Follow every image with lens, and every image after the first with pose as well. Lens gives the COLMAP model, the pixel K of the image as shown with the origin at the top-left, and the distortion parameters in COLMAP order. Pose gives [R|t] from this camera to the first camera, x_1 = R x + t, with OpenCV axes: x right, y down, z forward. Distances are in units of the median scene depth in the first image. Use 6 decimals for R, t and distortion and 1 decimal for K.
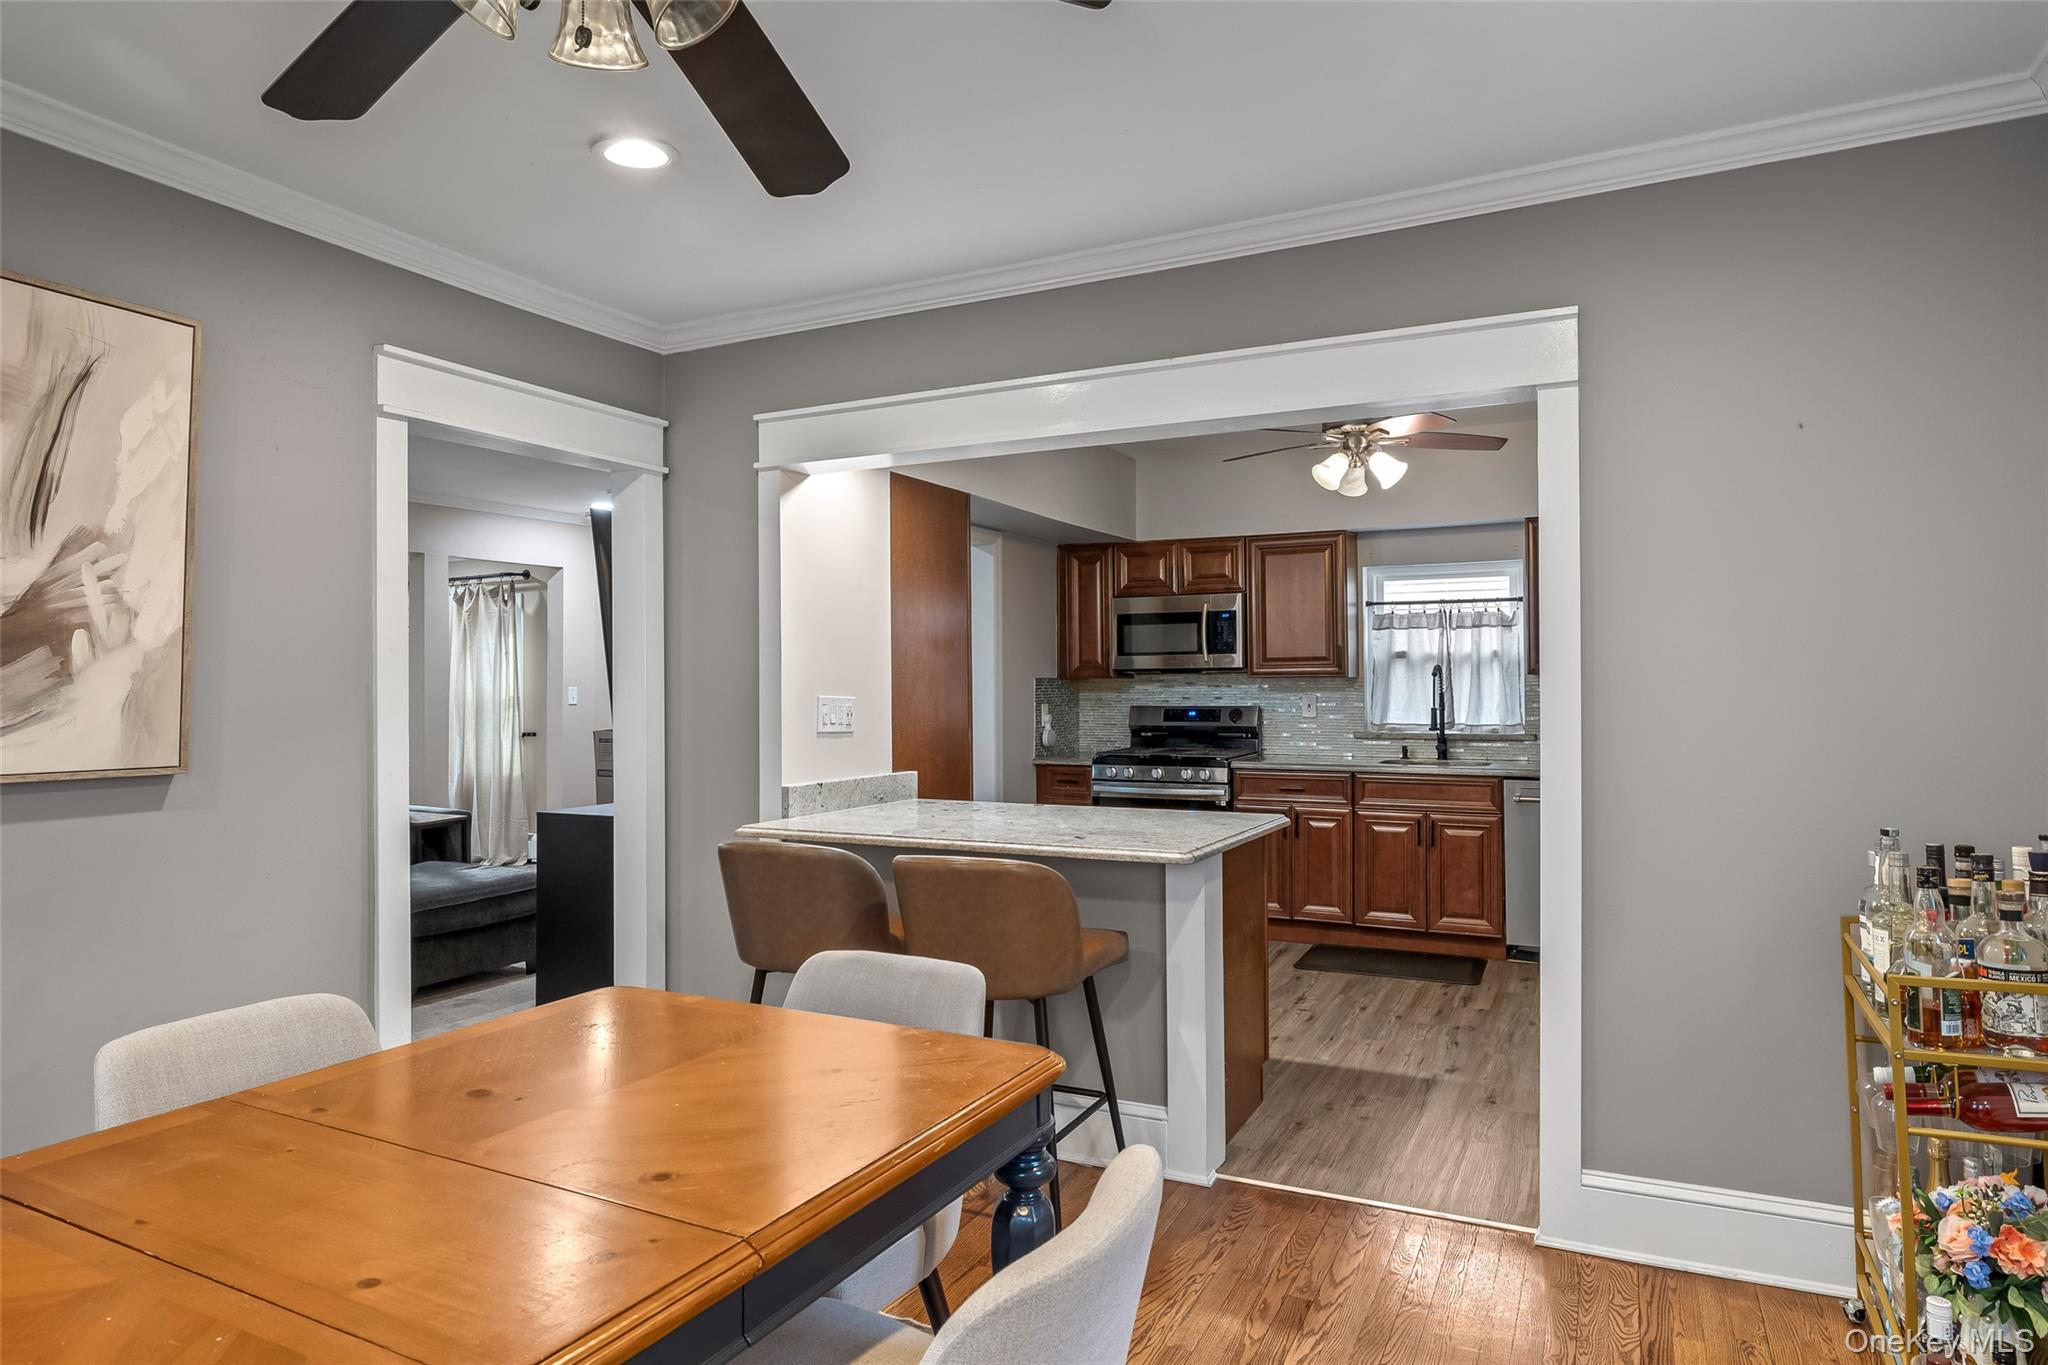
lens RADIAL K [[1234.8, 0, 1024.0], [0, 1234.8, 682.5], [0, 0, 1]] dist [-0.001412, -0.000410]
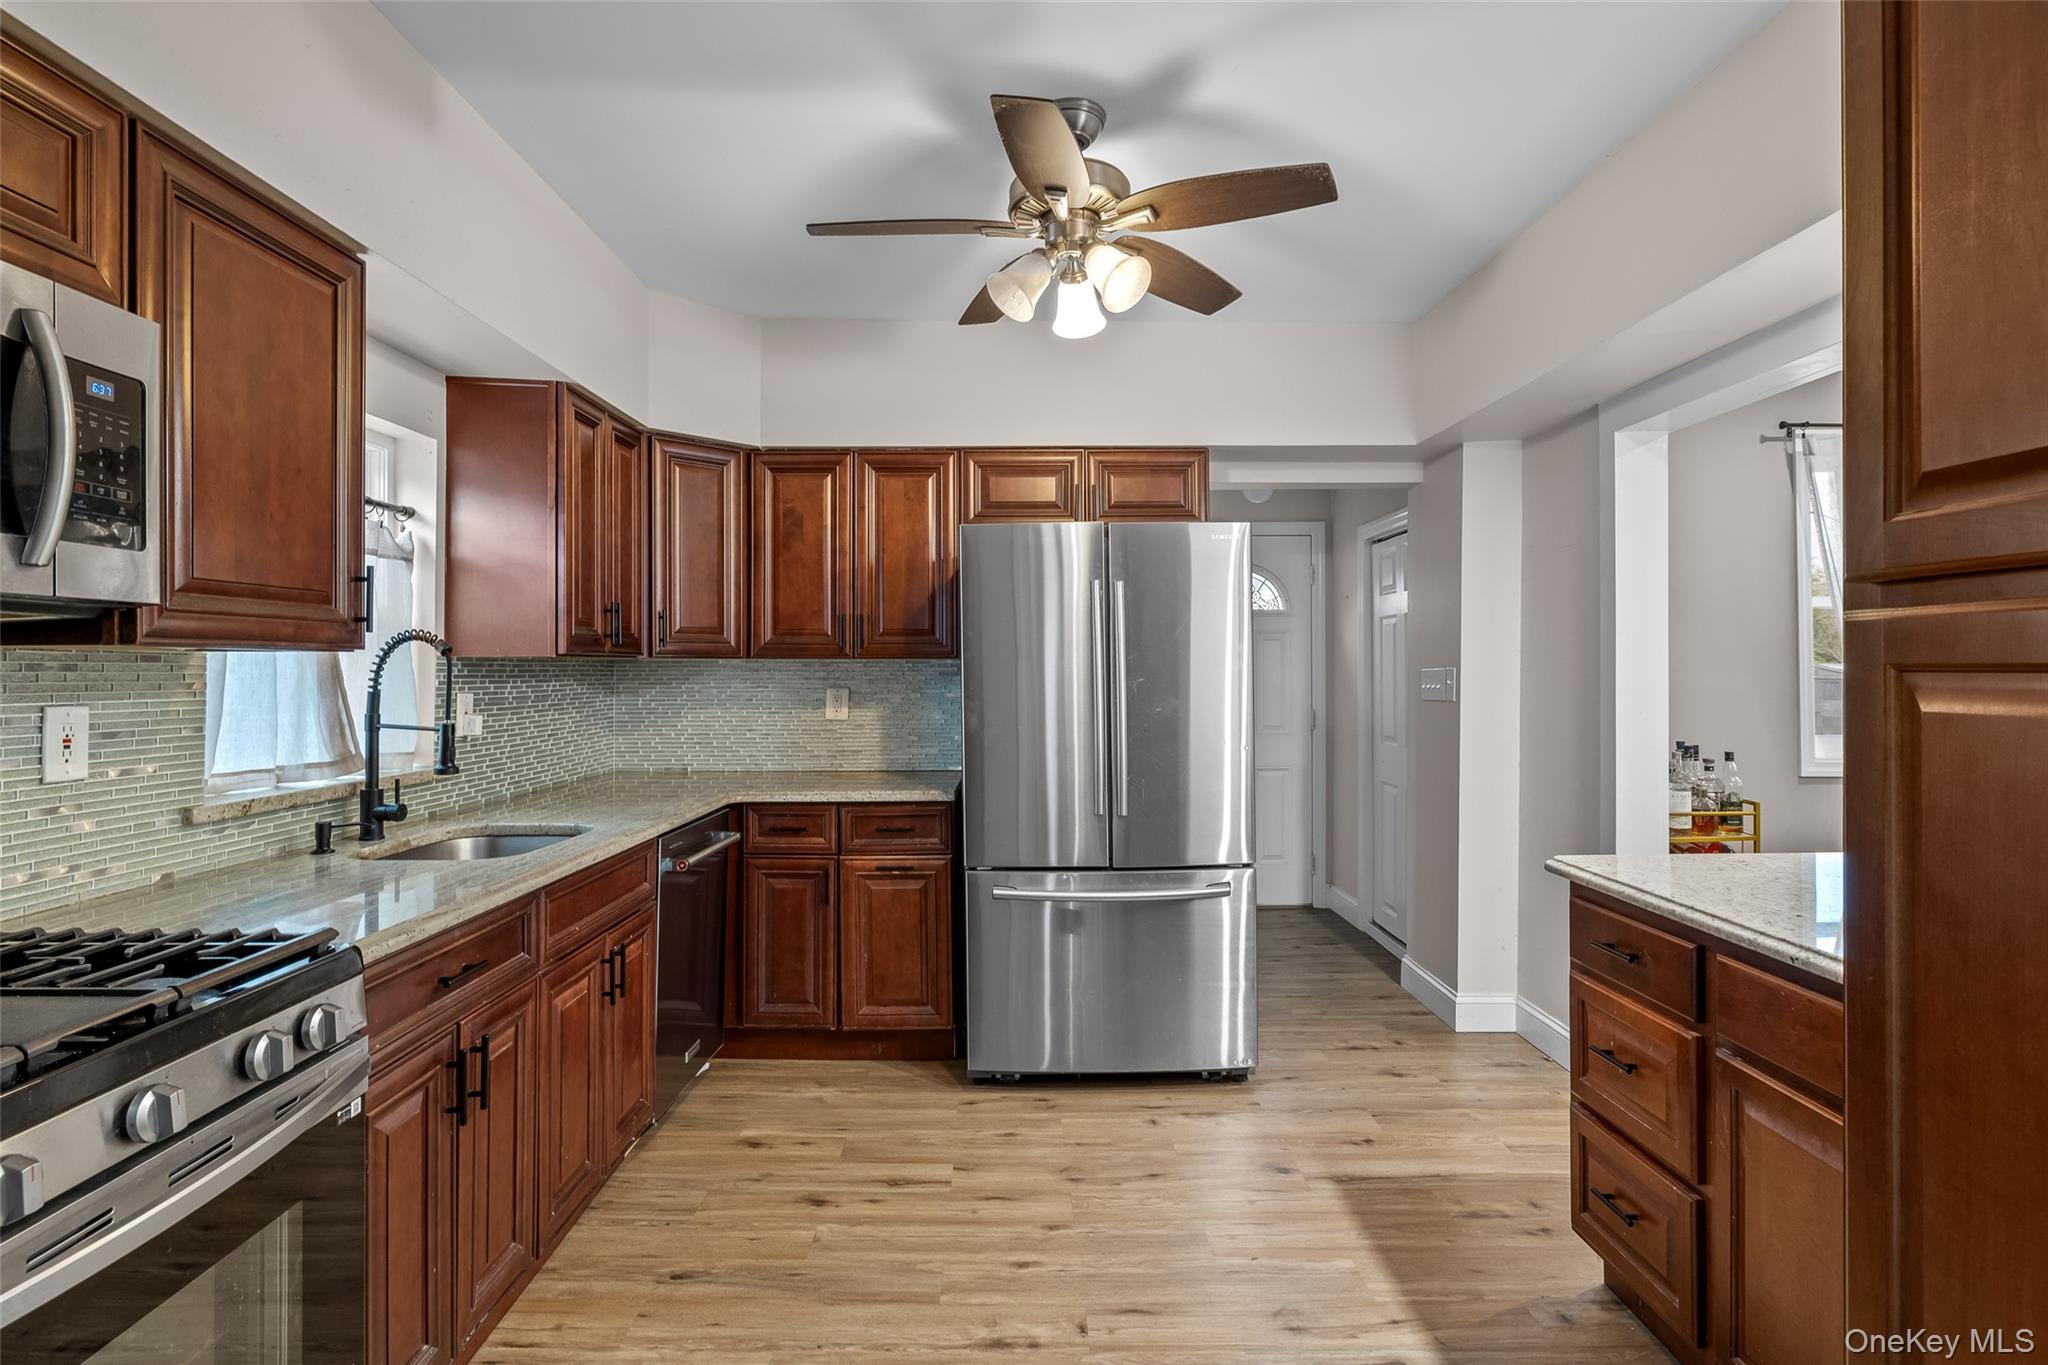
lens RADIAL K [[1031.2, 0, 1024.0], [0, 1031.2, 682.5], [0, 0, 1]] dist [-0.000322, -0.000105]
pose [[-0.446191, -0.002245, 0.894935, -0.108202], [0.007565, 0.999952, 0.006281, 0.004389], [-0.894906, 0.009573, -0.446153, 0.995319]]
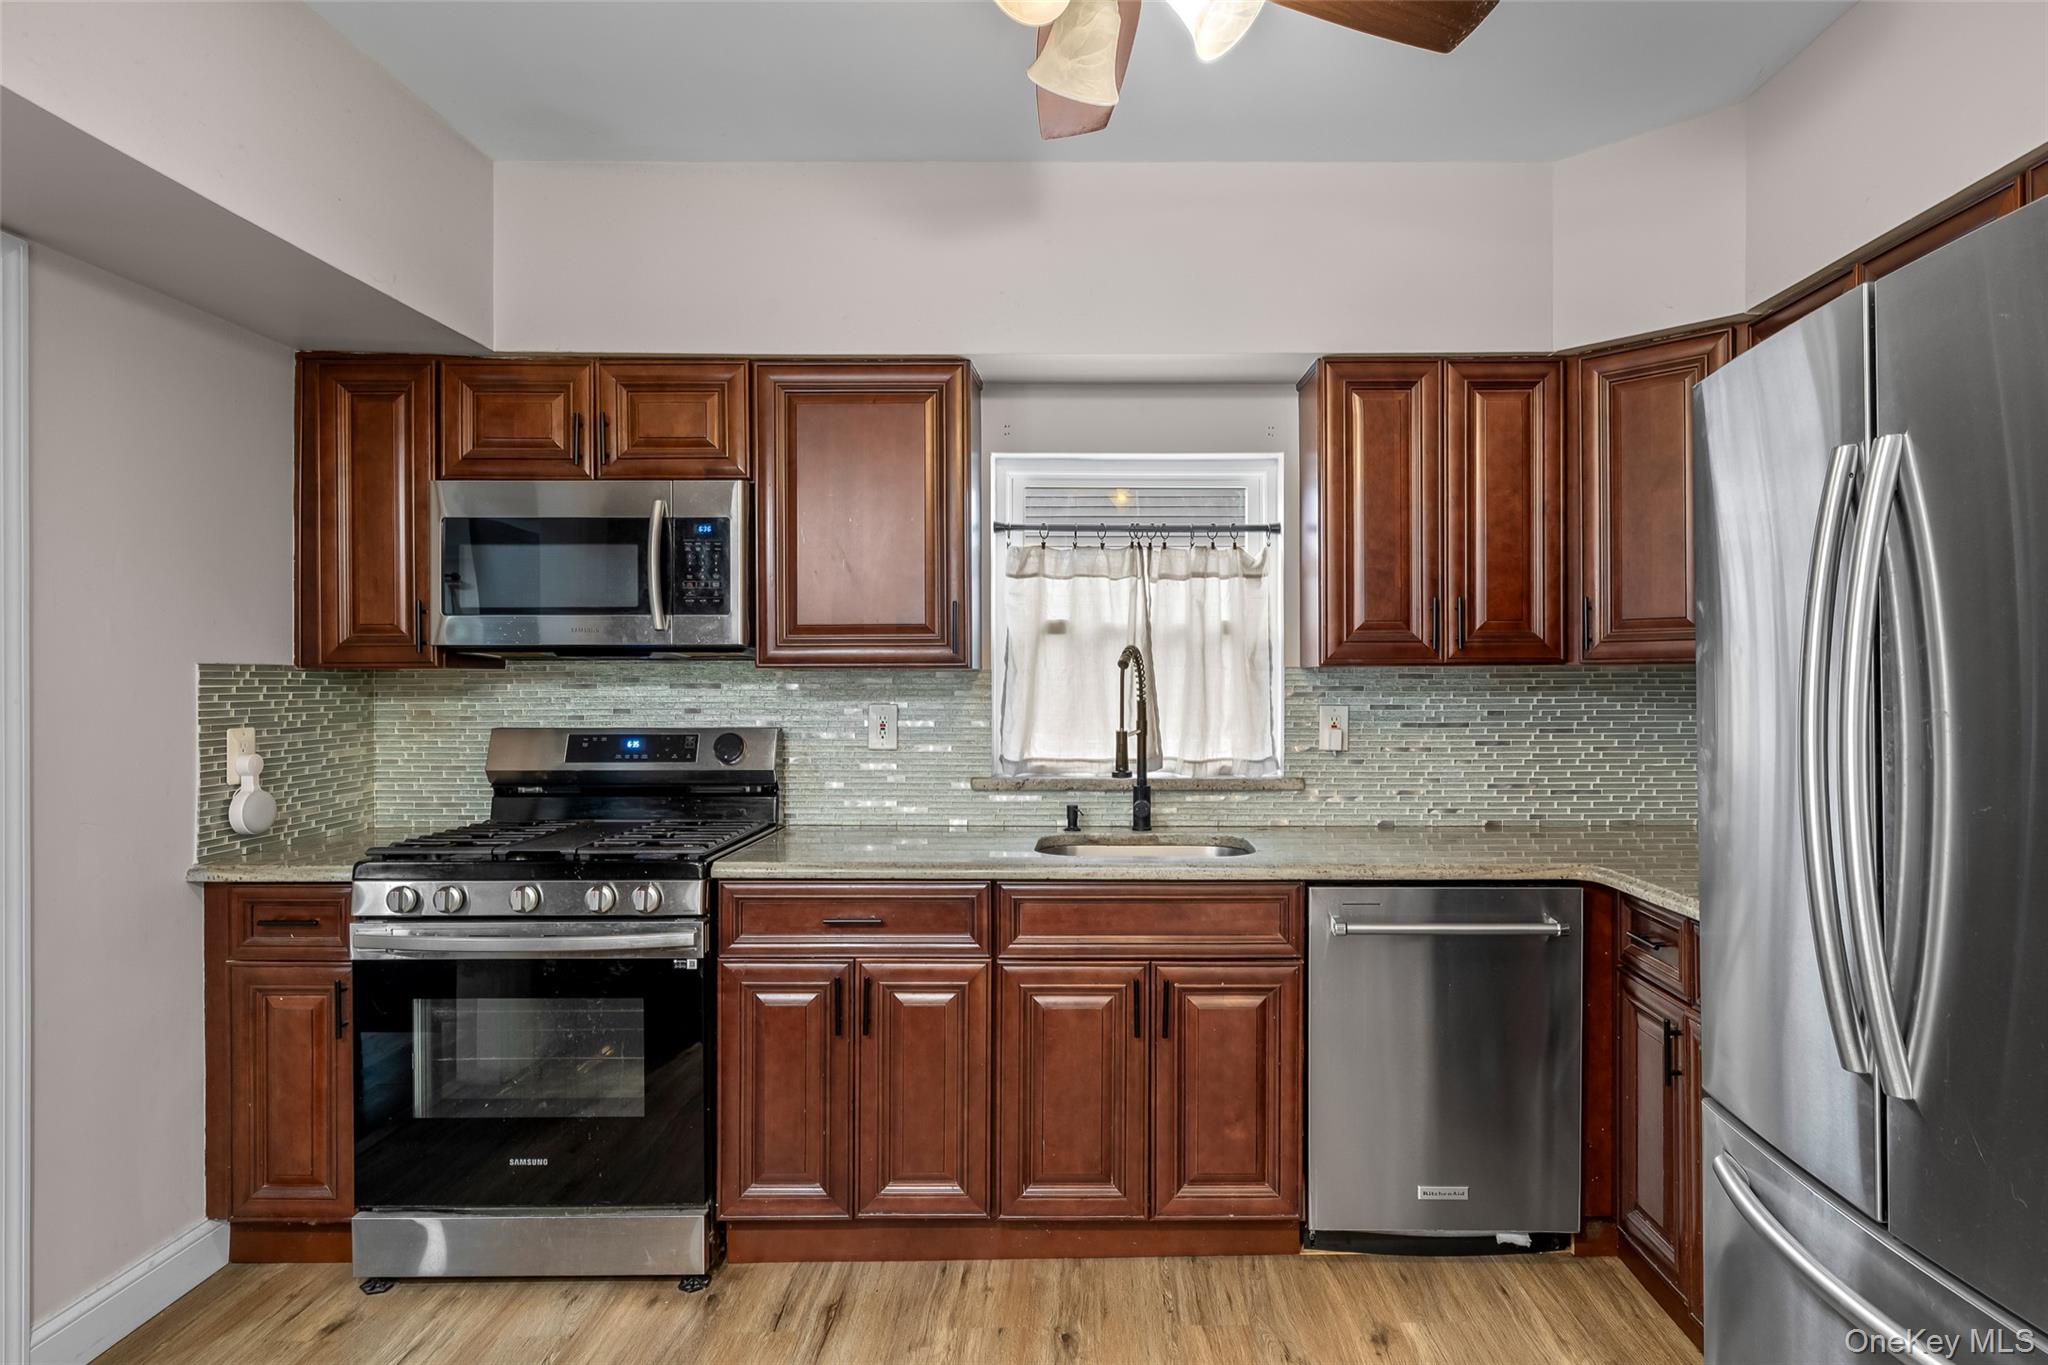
lens RADIAL K [[1170.6, 0, 1114.8], [0, 1170.6, 681.5], [0, 0, 1]] dist [0.001017, 0.000449]
pose [[0.892384, 0.005485, 0.451243, 0.112401], [-0.005052, 0.999985, -0.002164, 0.001570], [-0.451248, -0.000348, 0.892398, 0.594264]]
